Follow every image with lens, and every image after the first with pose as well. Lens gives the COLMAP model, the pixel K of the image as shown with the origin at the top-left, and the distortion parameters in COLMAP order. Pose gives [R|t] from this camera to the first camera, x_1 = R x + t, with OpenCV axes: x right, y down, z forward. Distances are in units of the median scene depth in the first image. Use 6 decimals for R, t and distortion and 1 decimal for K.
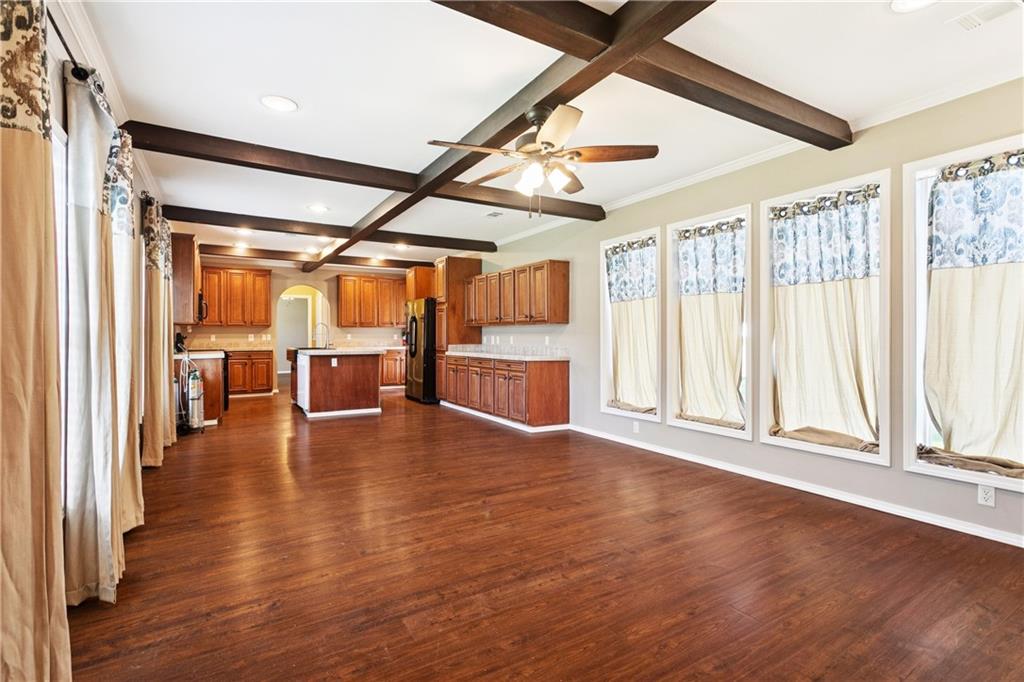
lens RADIAL K [[488.5, 0, 511.1], [0, 488.5, 336.6], [0, 0, 1]] dist [0.001006, -0.000179]
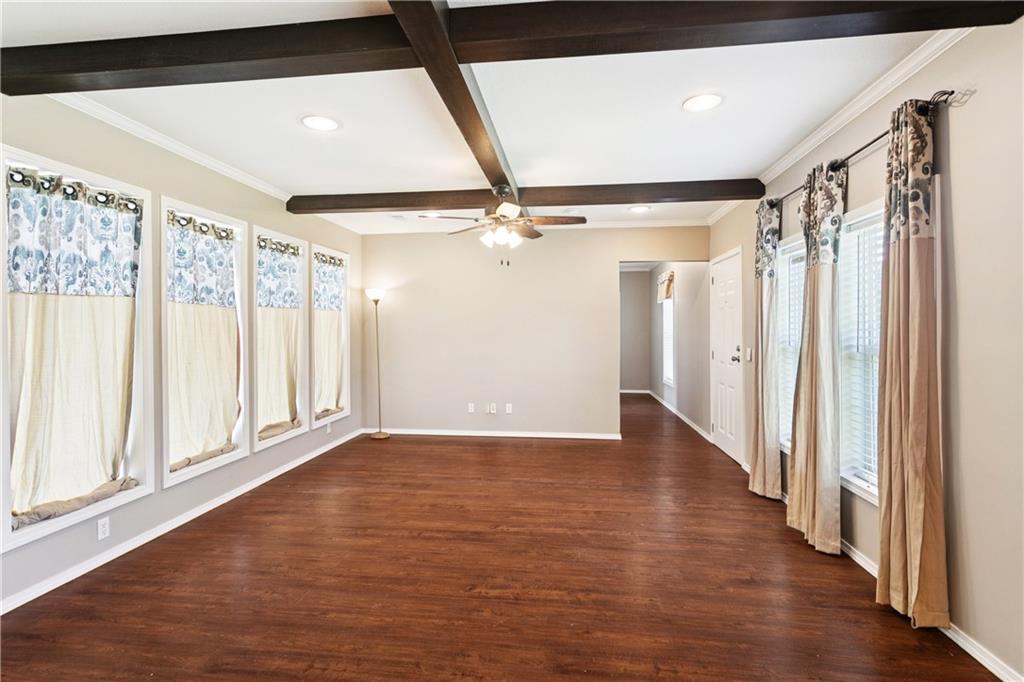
lens RADIAL K [[488.5, 0, 511.9], [0, 488.5, 333.8], [0, 0, 1]] dist [0.001006, -0.000179]
pose [[-0.786317, -0.000481, 0.617823, -0.676259], [0.006283, 0.999942, 0.008775, -0.054920], [-0.617791, 0.010781, -0.786268, 1.728131]]
